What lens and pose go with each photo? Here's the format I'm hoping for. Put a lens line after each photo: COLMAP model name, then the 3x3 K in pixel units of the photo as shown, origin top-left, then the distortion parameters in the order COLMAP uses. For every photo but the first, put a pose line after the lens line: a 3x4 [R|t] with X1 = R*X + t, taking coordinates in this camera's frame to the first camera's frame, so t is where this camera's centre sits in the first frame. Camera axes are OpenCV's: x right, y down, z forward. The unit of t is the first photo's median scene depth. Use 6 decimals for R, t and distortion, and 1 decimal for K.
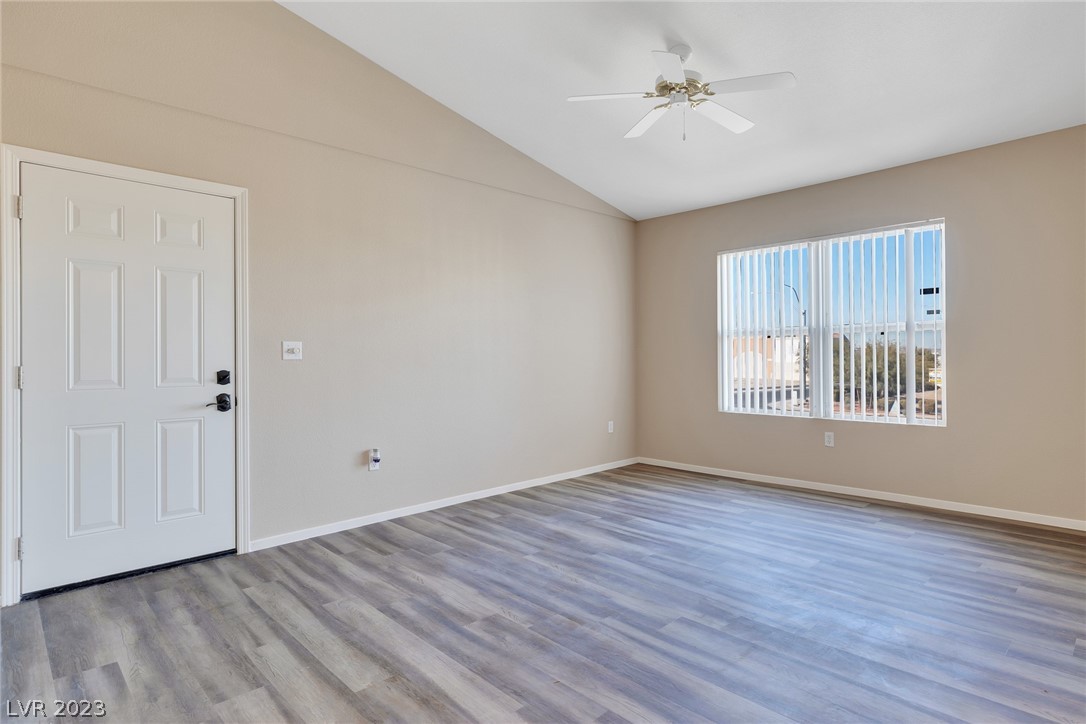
lens RADIAL K [[581.7, 0, 552.1], [0, 581.7, 355.6], [0, 0, 1]] dist [0.001984, -0.000134]
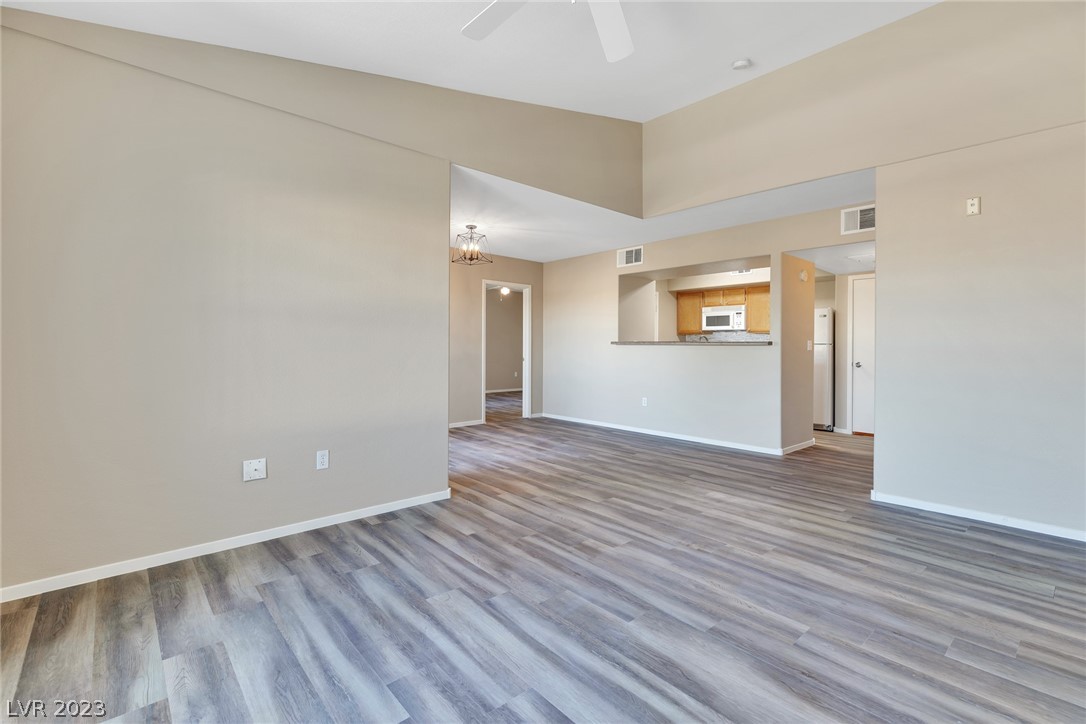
lens RADIAL K [[490.0, 0, 551.8], [0, 490.0, 344.8], [0, 0, 1]] dist [0.005475, 0.000260]
pose [[-0.999388, 0.001683, 0.034951, 0.257353], [0.001570, 0.999993, -0.003284, -0.003505], [-0.034957, -0.003227, -0.999384, 1.681271]]
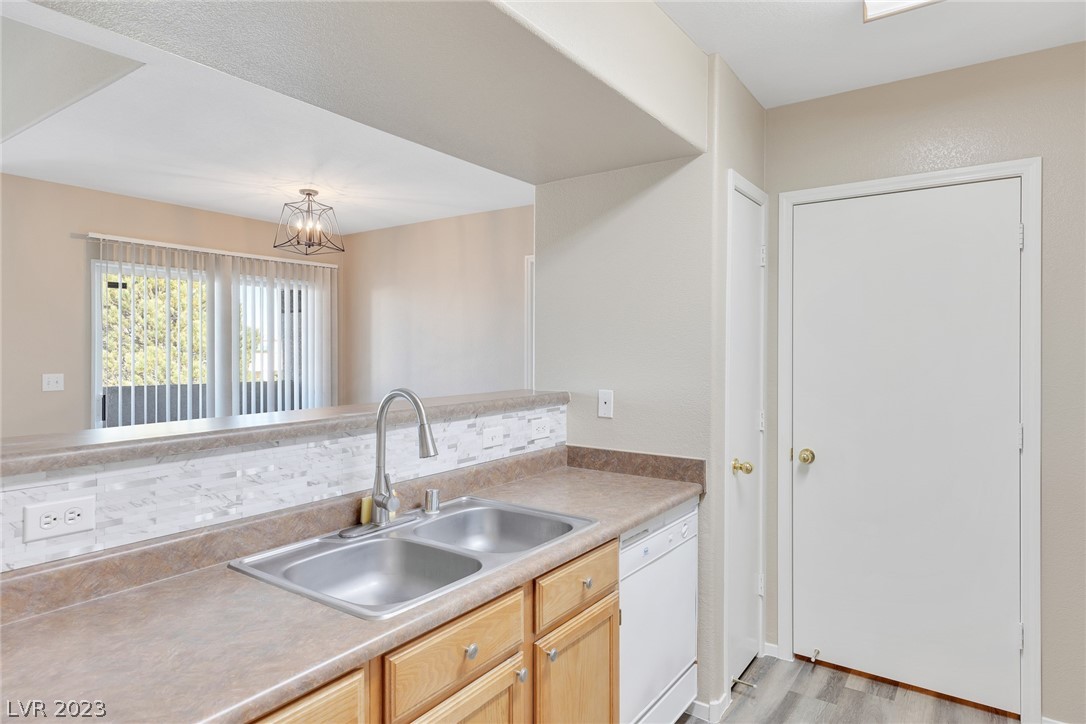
lens RADIAL K [[624.9, 0, 543.7], [0, 624.9, 349.3], [0, 0, 1]] dist [0.013126, -0.000735]
pose [[-0.176237, 0.005831, 0.984330, -0.841547], [0.003224, 0.999981, -0.005346, -0.079933], [-0.984342, 0.002231, -0.176253, -0.343466]]
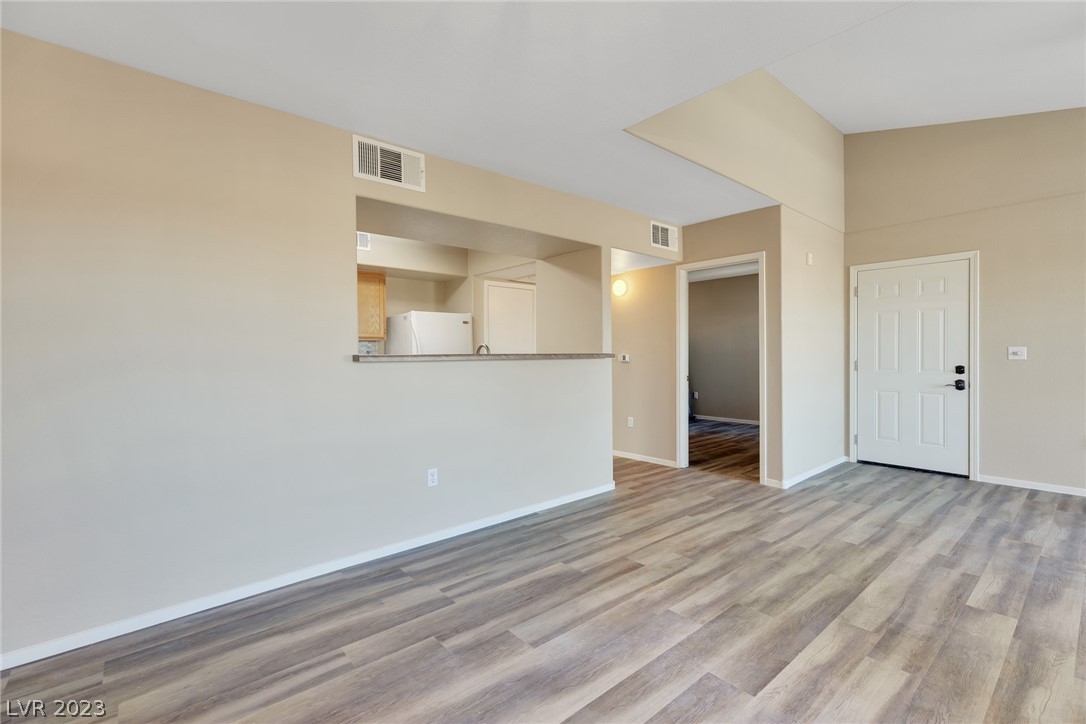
lens RADIAL K [[481.4, 0, 550.5], [0, 481.4, 356.1], [0, 0, 1]] dist [0.005642, -0.000943]
pose [[-0.057494, 0.012997, -0.998261, 0.912159], [0.009082, 0.999881, 0.012495, -0.030013], [0.998305, -0.008348, -0.057605, -0.084705]]
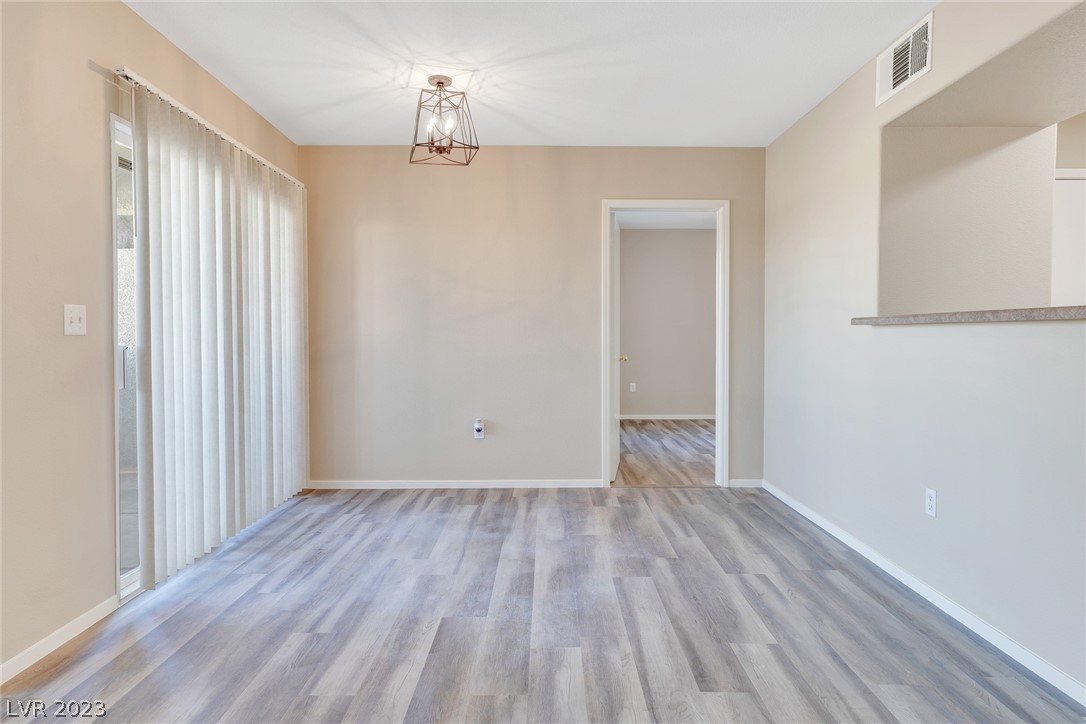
lens RADIAL K [[642.3, 0, 544.3], [0, 642.3, 351.1], [0, 0, 1]] dist [0.004812, 0.001244]
pose [[-0.714207, -0.007957, 0.699889, -0.292117], [0.007906, 0.999780, 0.019434, 0.005525], [-0.699889, 0.019413, -0.713987, 0.592403]]
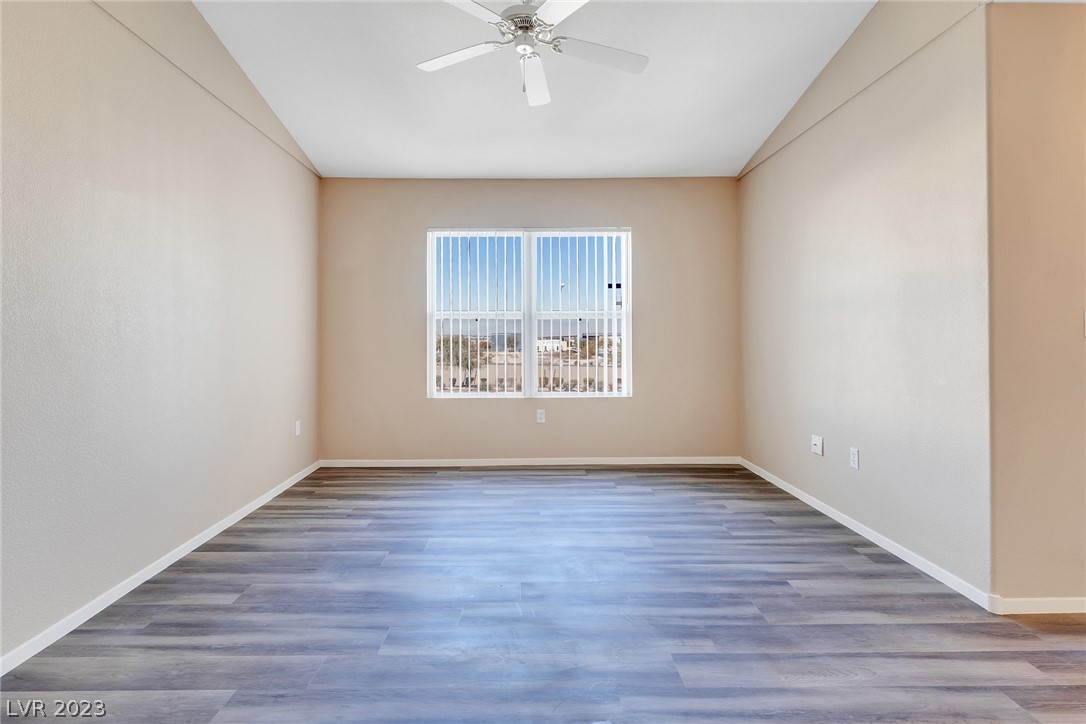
lens RADIAL K [[531.0, 0, 530.7], [0, 531.0, 328.2], [0, 0, 1]] dist [0.002741, -0.000072]
pose [[0.690369, 0.017728, 0.723241, -0.373527], [-0.002969, 0.999761, -0.021673, 0.002859], [-0.723452, 0.012815, 0.690256, 0.492280]]
